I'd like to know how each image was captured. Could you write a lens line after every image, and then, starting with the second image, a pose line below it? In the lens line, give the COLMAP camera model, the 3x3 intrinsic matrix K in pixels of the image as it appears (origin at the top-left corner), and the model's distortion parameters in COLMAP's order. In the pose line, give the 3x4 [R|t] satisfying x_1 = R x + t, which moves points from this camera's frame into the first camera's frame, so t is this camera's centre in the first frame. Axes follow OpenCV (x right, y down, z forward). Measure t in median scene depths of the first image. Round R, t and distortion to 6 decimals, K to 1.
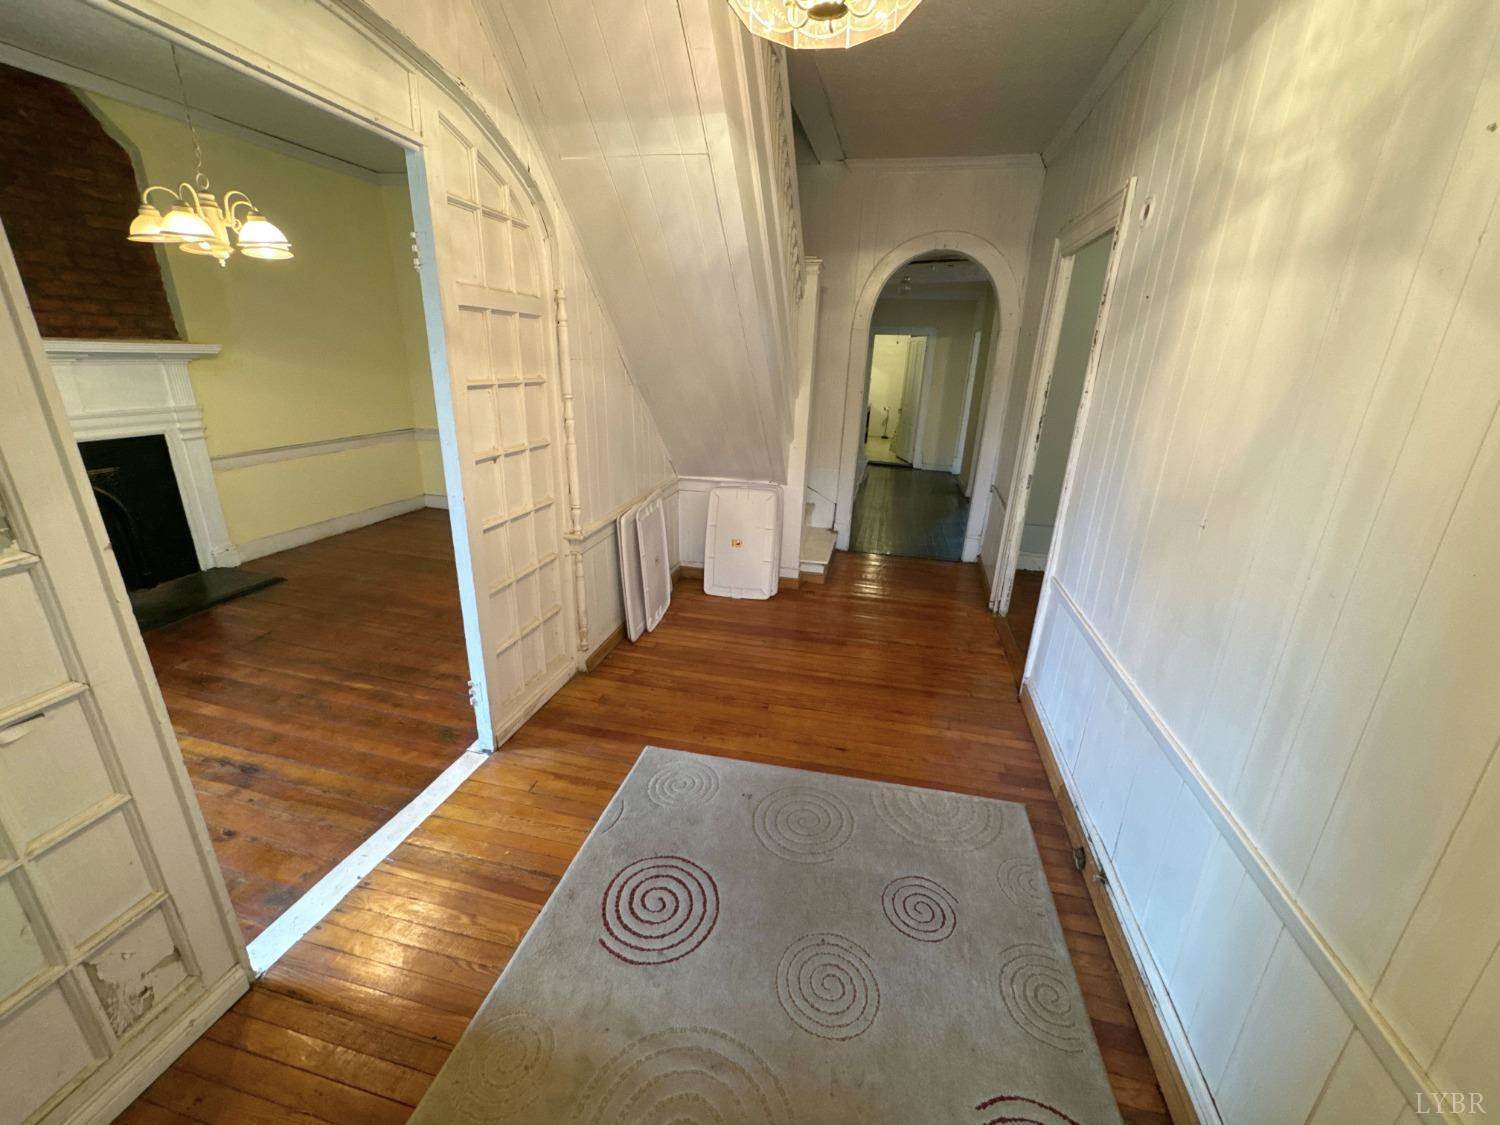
lens RADIAL K [[598.0, 0, 749.9], [0, 598.0, 559.1], [0, 0, 1]] dist [-0.002520, 0.000060]
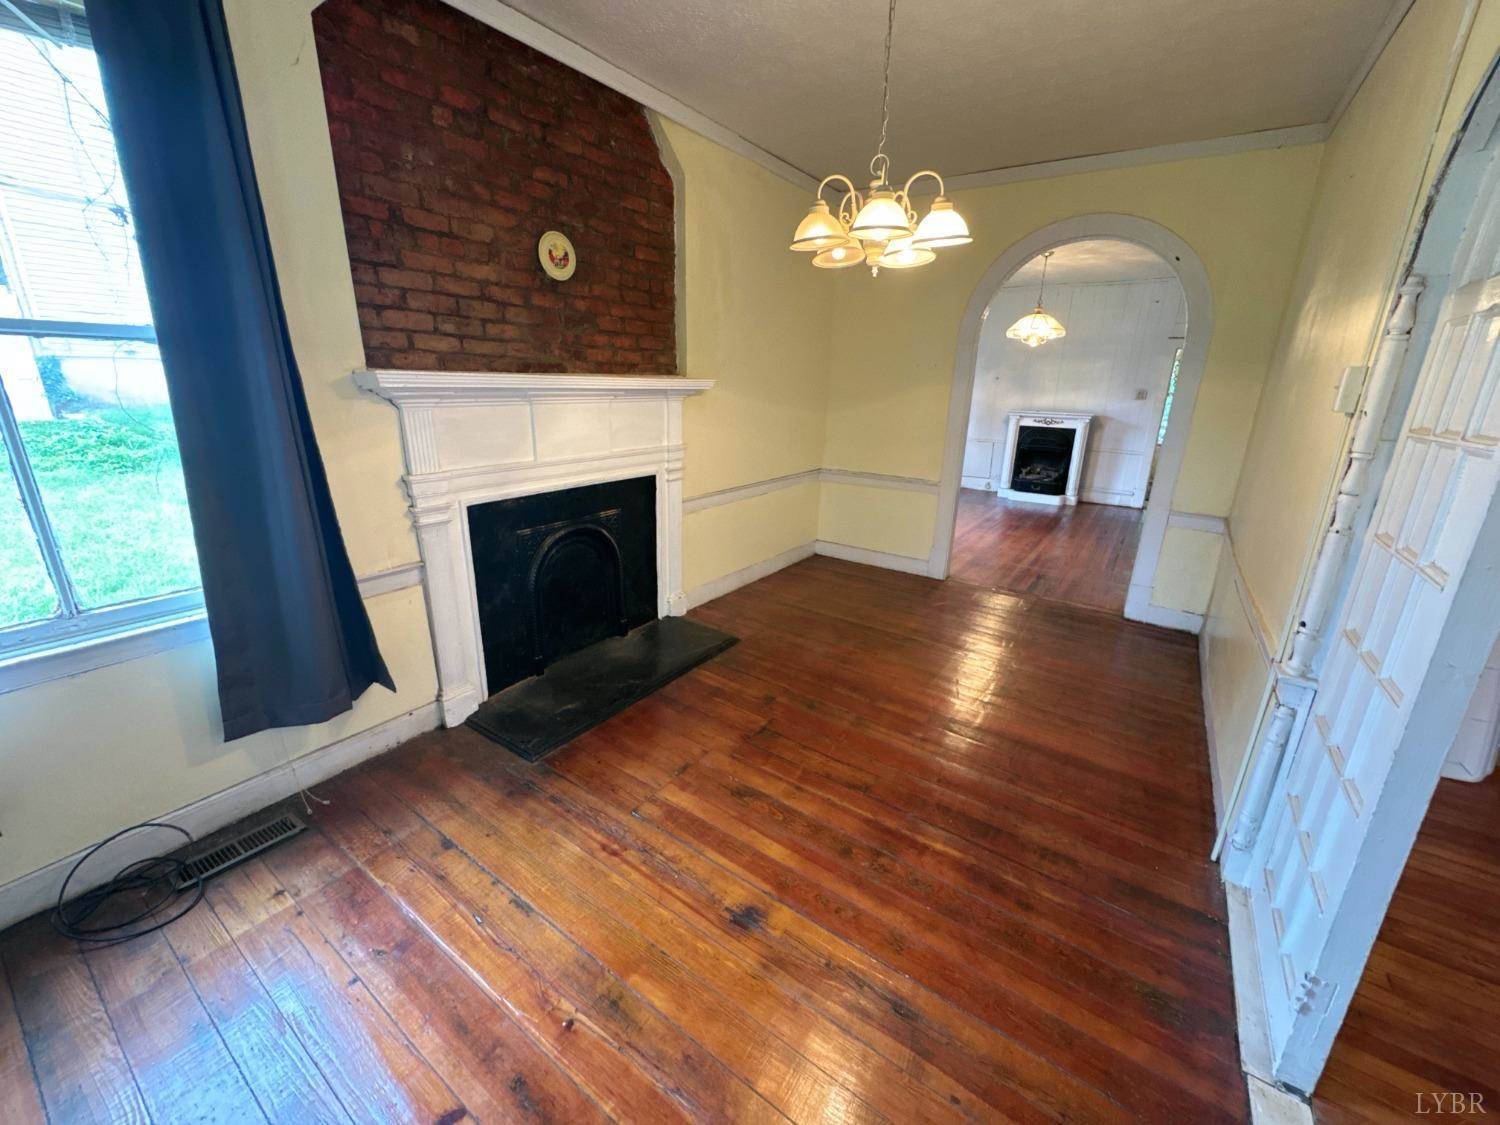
lens RADIAL K [[598.0, 0, 749.9], [0, 598.0, 559.1], [0, 0, 1]] dist [-0.002520, 0.000060]
pose [[0.932525, 0.088424, -0.350113, -0.502907], [-0.105940, 0.993884, -0.031158, -0.064075], [0.345216, 0.066146, 0.936189, 0.181326]]
